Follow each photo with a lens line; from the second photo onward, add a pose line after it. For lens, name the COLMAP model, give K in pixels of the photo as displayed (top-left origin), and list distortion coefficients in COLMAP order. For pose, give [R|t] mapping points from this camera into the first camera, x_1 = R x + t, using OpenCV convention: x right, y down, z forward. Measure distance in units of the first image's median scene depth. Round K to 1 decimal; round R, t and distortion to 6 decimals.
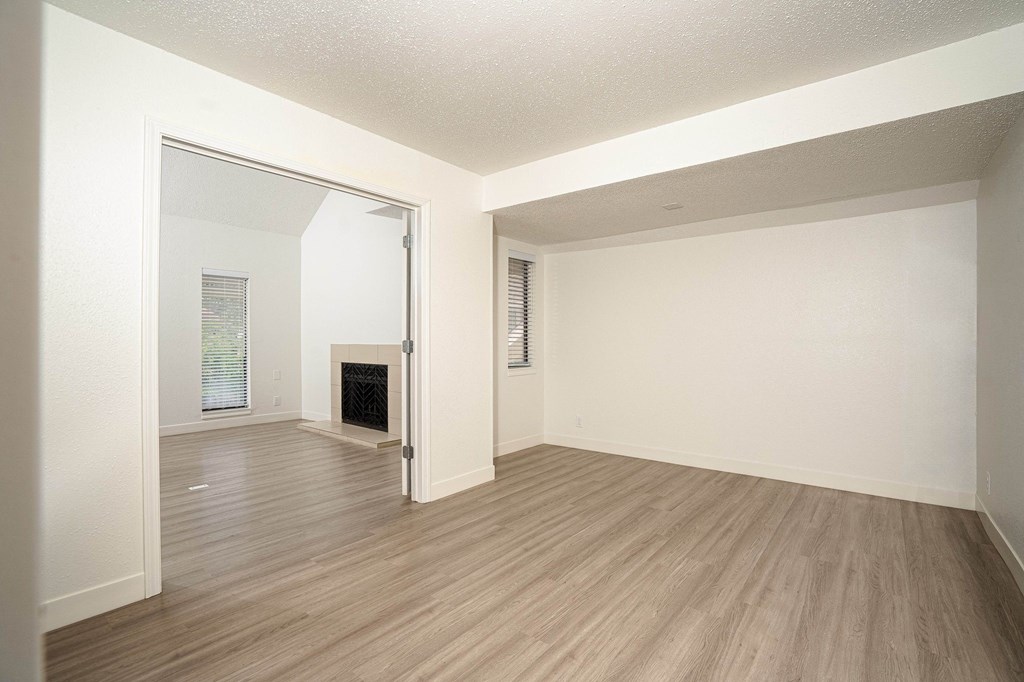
lens RADIAL K [[475.5, 0, 483.7], [0, 475.5, 339.3], [0, 0, 1]] dist [-0.006996, 0.002518]
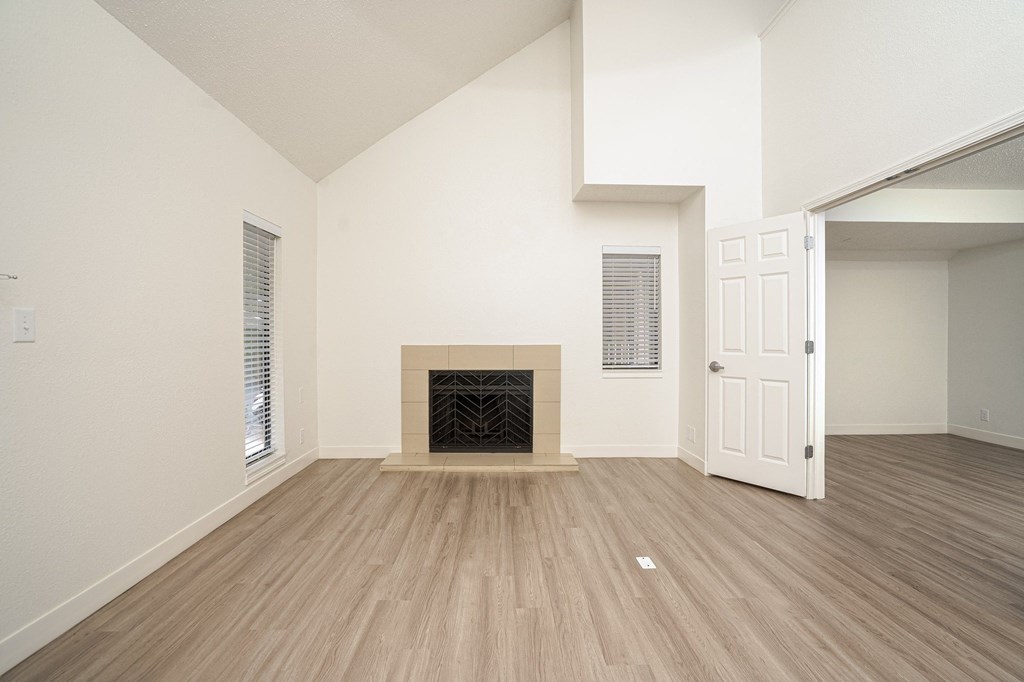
lens RADIAL K [[475.5, 0, 512.7], [0, 475.5, 342.3], [0, 0, 1]] dist [-0.006996, 0.002518]
pose [[0.722891, -0.000979, 0.690961, -0.761148], [-0.005971, 0.999953, 0.007664, -0.001095], [-0.690936, -0.009666, 0.722851, 0.410395]]
